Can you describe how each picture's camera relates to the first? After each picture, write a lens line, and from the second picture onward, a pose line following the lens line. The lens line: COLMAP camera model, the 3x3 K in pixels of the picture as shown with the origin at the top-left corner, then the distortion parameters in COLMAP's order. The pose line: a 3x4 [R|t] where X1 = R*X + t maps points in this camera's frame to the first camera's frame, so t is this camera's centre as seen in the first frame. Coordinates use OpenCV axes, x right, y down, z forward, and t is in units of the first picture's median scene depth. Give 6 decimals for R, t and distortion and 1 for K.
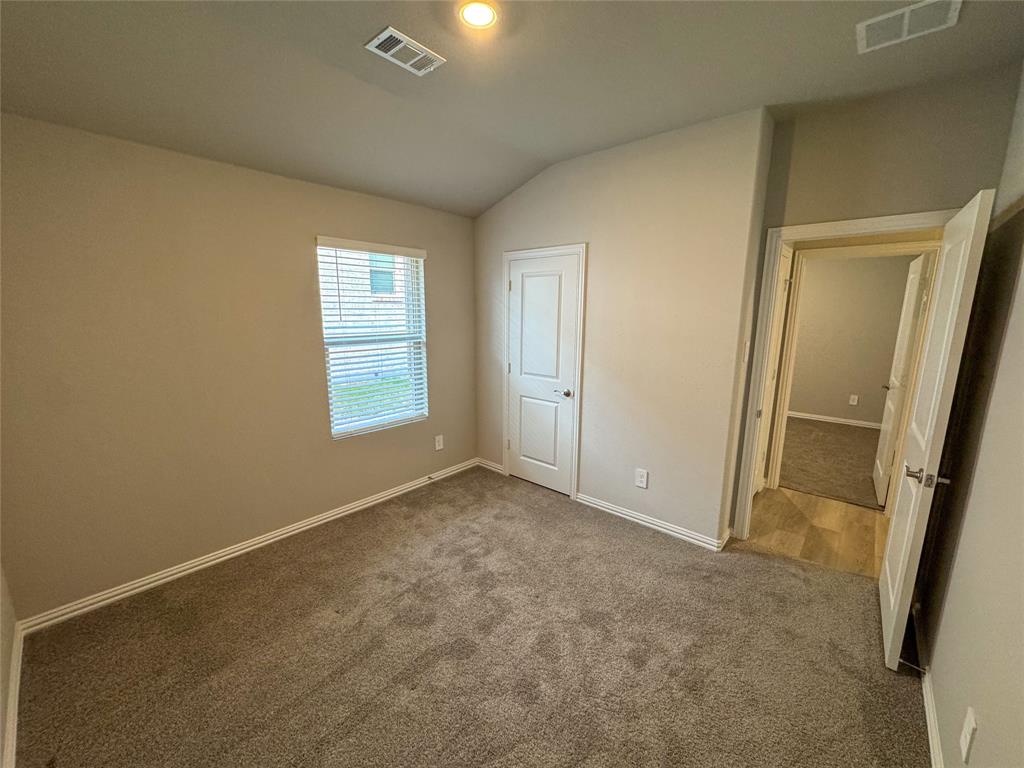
lens RADIAL K [[407.5, 0, 513.1], [0, 407.5, 384.5], [0, 0, 1]] dist [-0.002296, 0.000107]
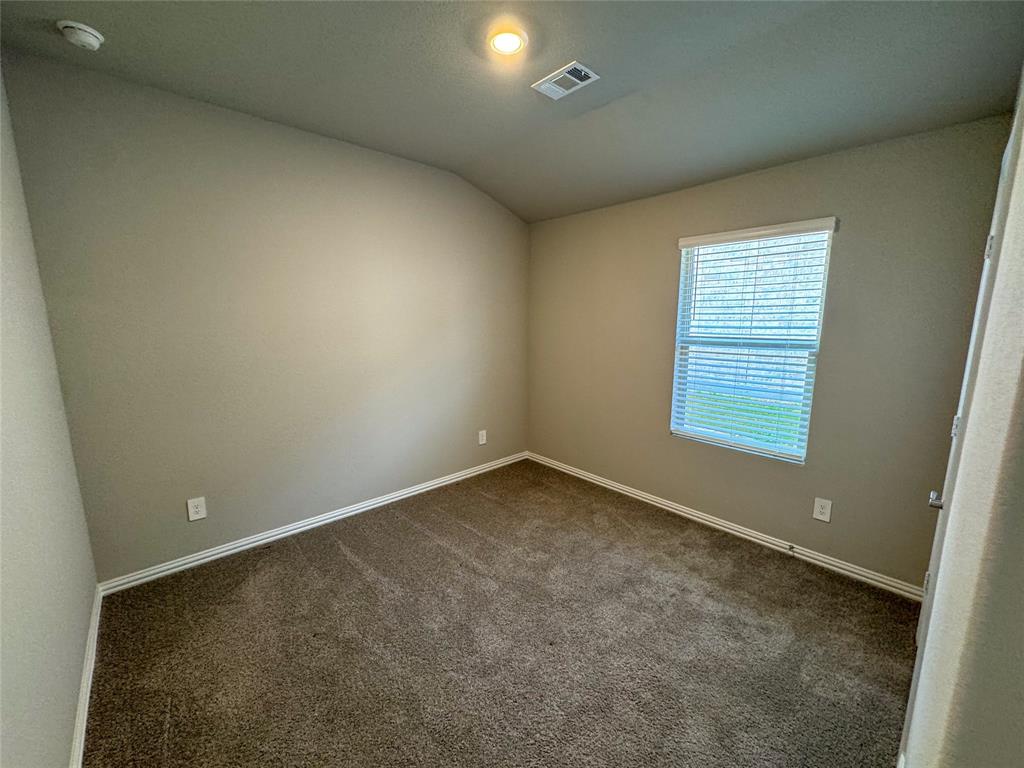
lens RADIAL K [[407.5, 0, 513.1], [0, 407.5, 384.5], [0, 0, 1]] dist [-0.002296, 0.000107]
pose [[-0.107075, 0.158576, -0.981524, 0.556806], [-0.178744, 0.968045, 0.175898, -0.089749], [0.978052, 0.194276, -0.075308, 0.609039]]
